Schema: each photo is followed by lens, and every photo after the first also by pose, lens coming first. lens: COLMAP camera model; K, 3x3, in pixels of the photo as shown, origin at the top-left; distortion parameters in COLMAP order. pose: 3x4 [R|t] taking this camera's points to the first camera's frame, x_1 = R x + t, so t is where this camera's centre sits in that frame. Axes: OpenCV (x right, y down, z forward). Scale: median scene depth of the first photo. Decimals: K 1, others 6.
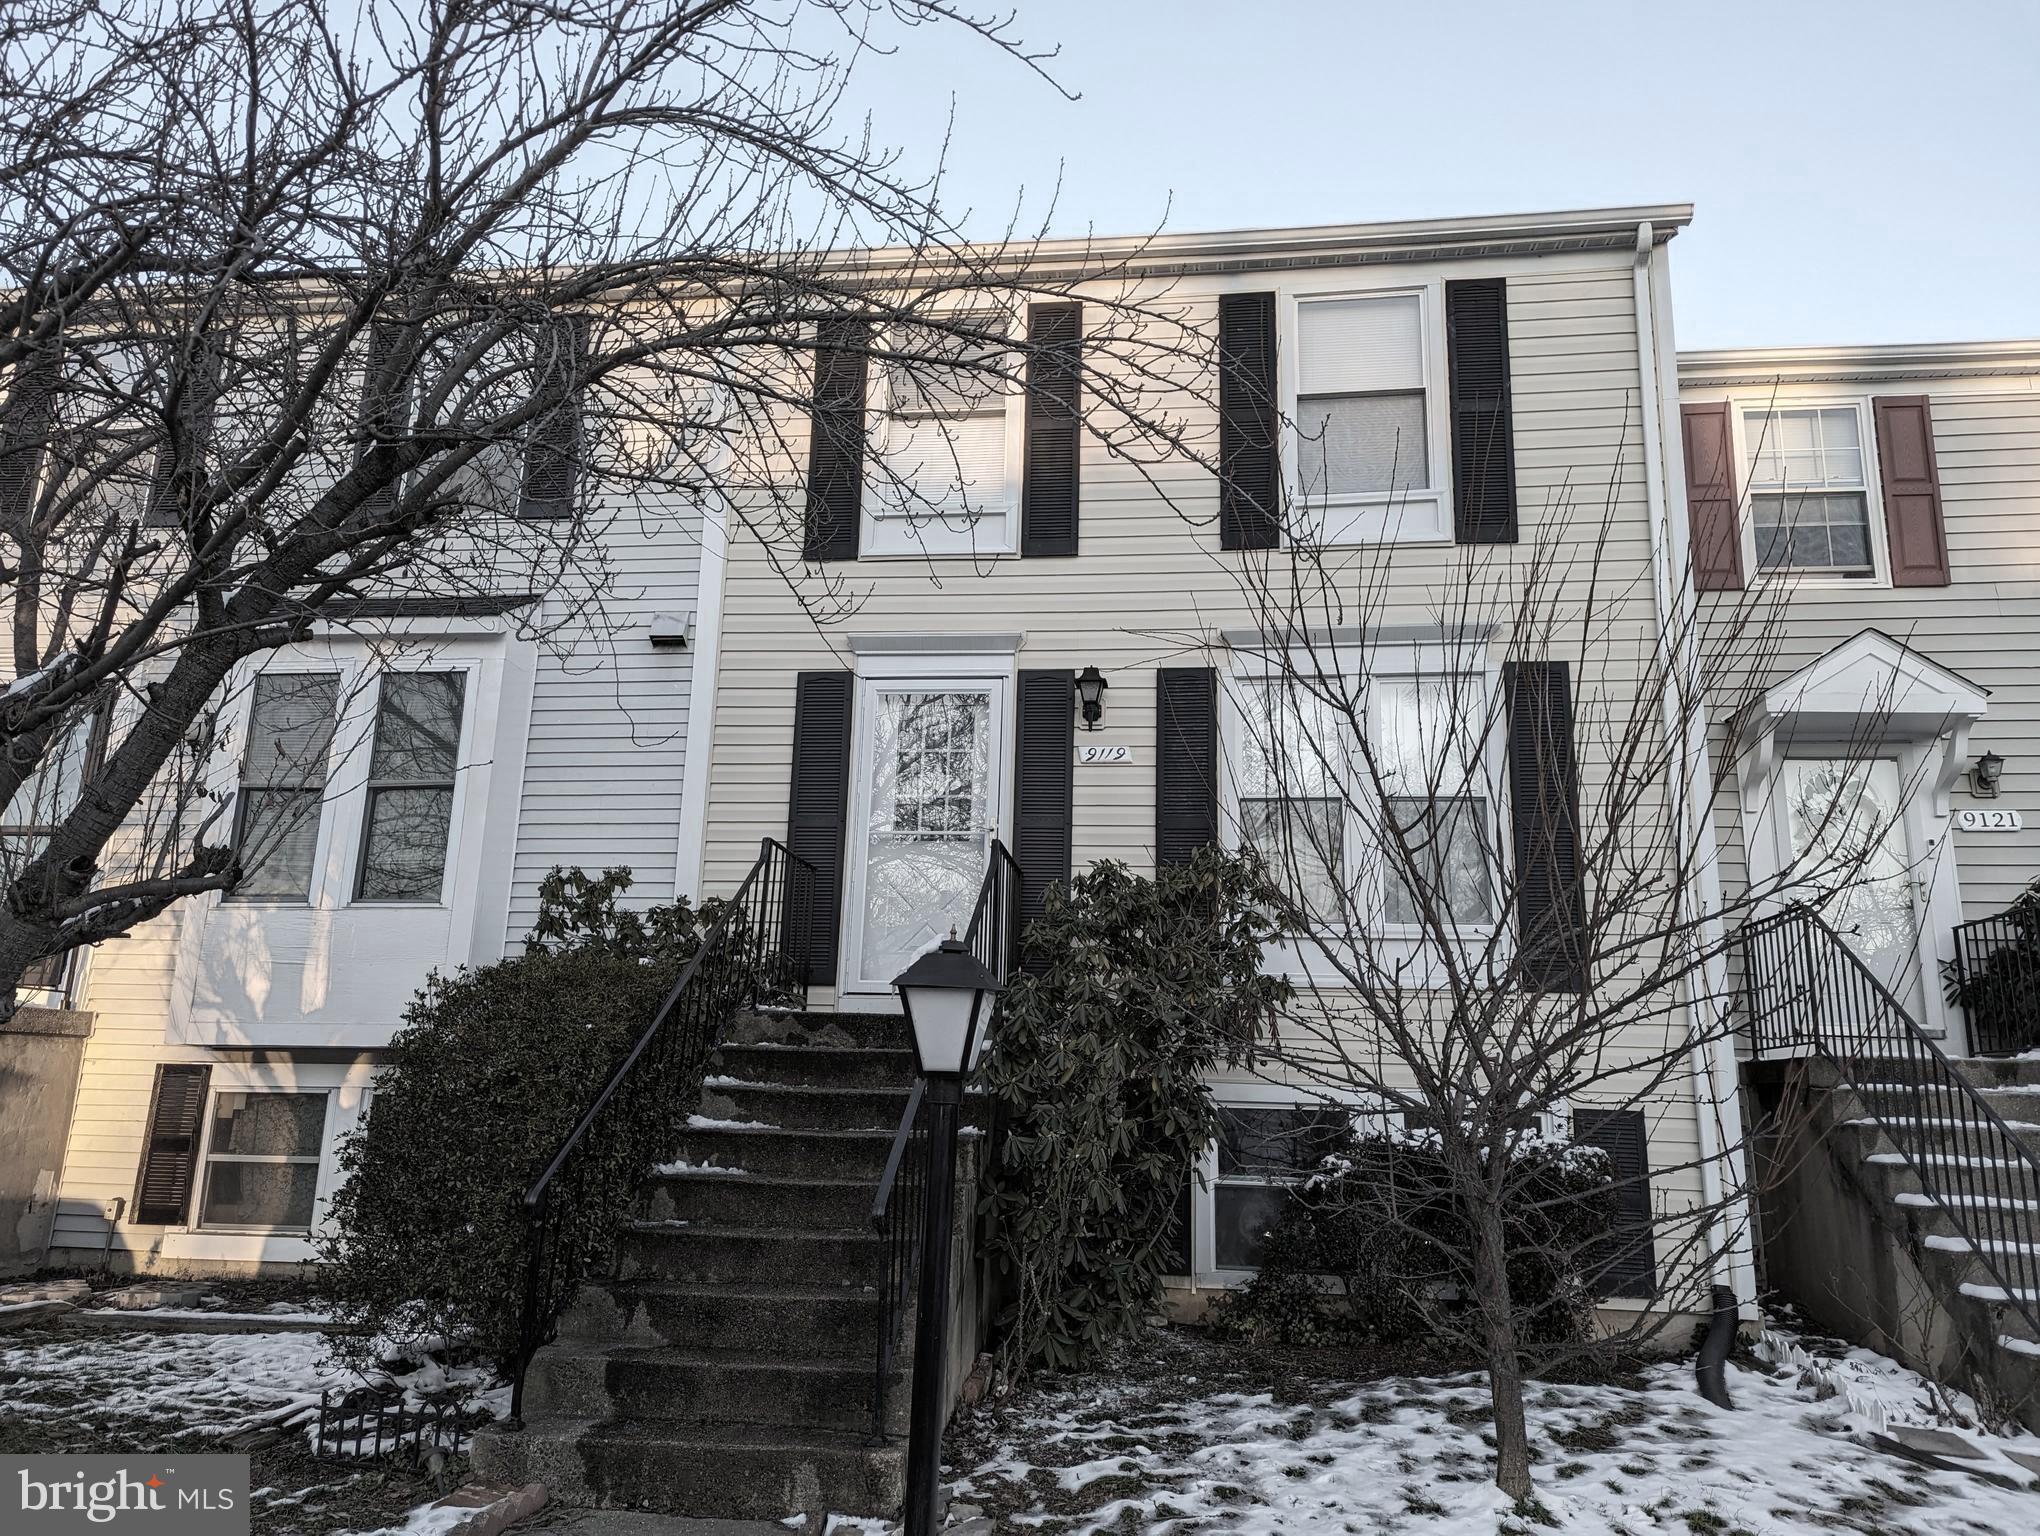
lens RADIAL K [[1429.8, 0, 1015.5], [0, 1429.8, 783.9], [0, 0, 1]] dist [0.062264, -0.053756]
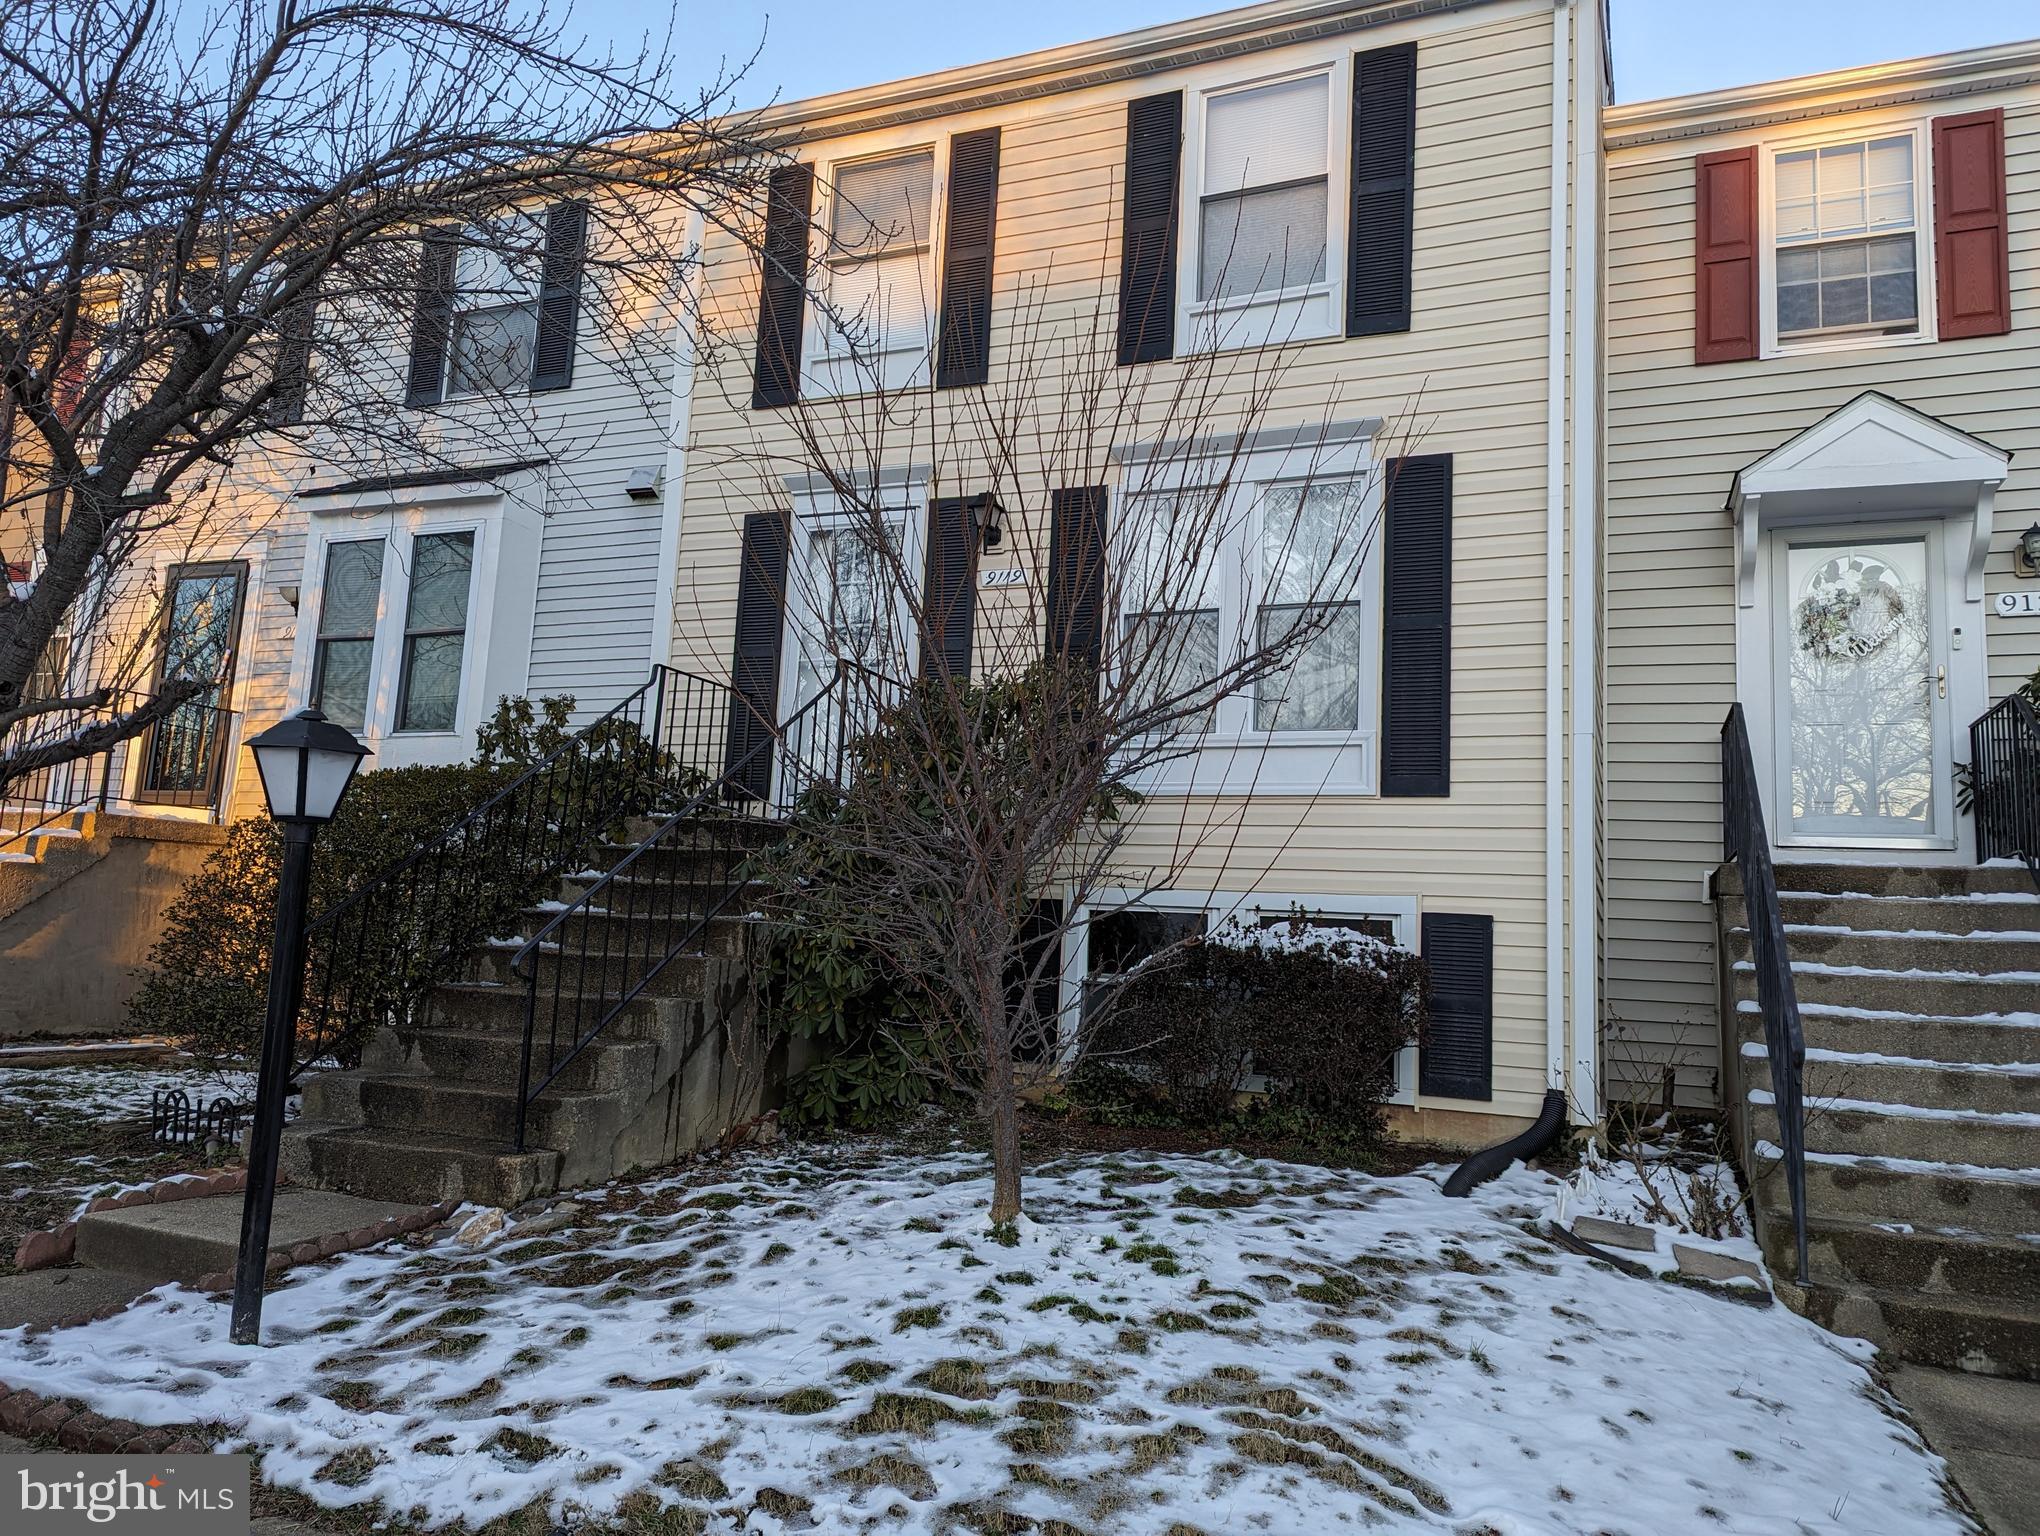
lens RADIAL K [[1429.8, 0, 1019.6], [0, 1429.8, 758.4], [0, 0, 1]] dist [0.062264, -0.053756]
pose [[0.965152, -0.016143, -0.261193, 0.333713], [0.037084, 0.996460, 0.075445, 0.031748], [0.259050, -0.082502, 0.962334, -0.005900]]
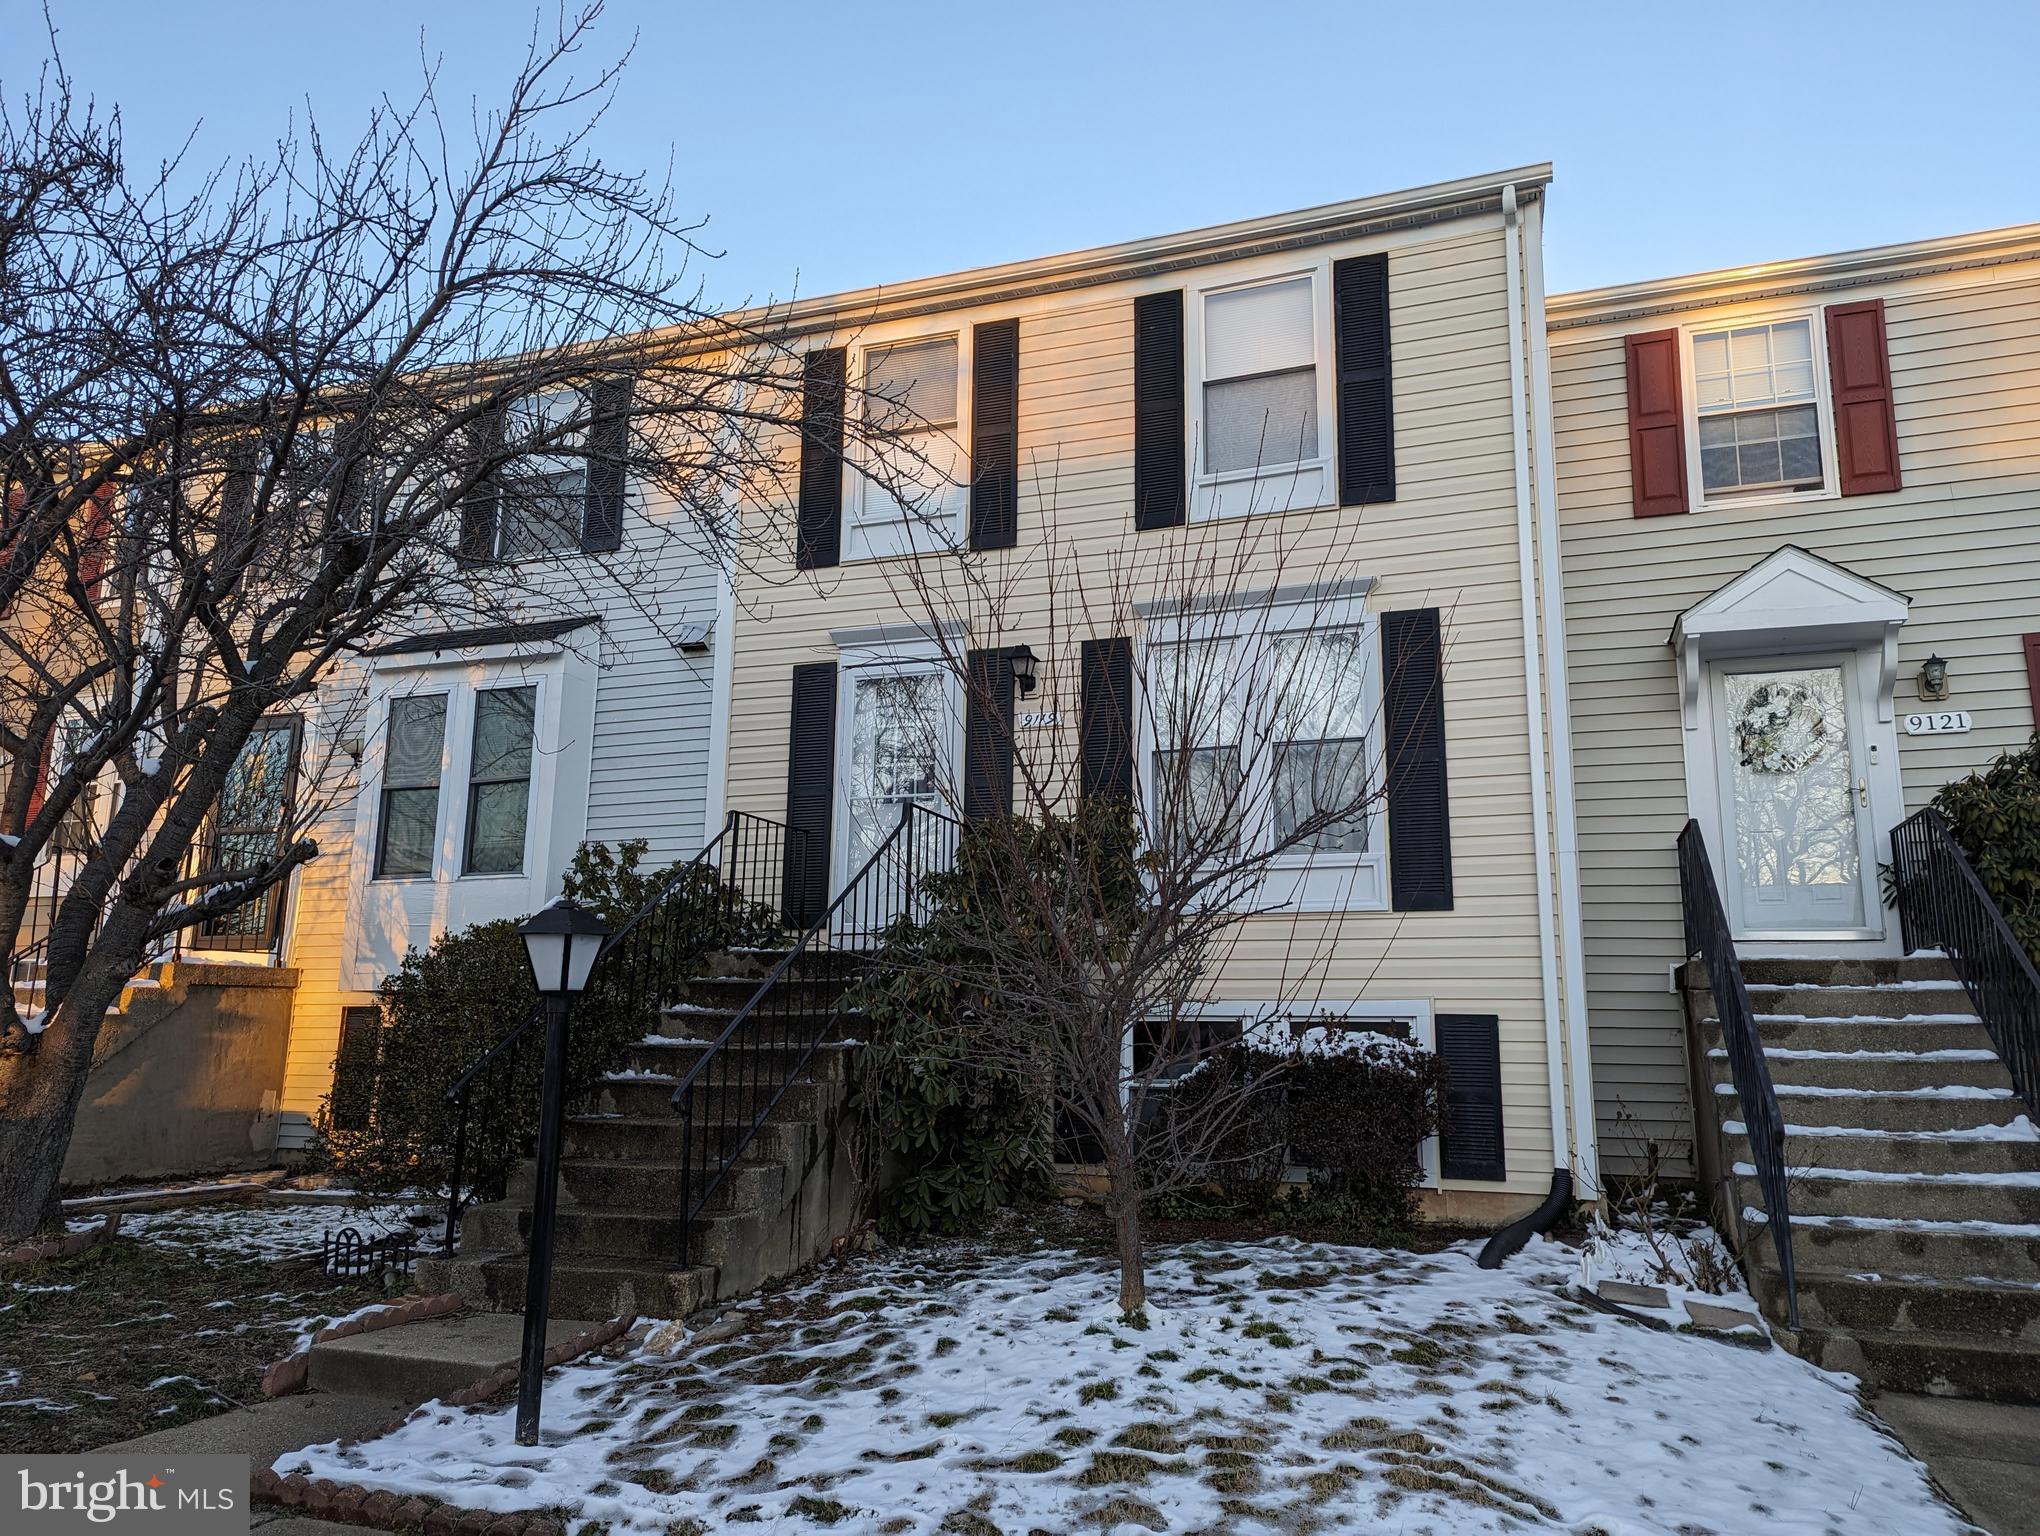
lens RADIAL K [[1429.8, 0, 1035.7], [0, 1429.8, 770.9], [0, 0, 1]] dist [0.062264, -0.053756]
pose [[0.977337, -0.058333, -0.203492, 0.283338], [0.065350, 0.997471, 0.027929, -0.011484], [0.201349, -0.040595, 0.978678, -0.122784]]
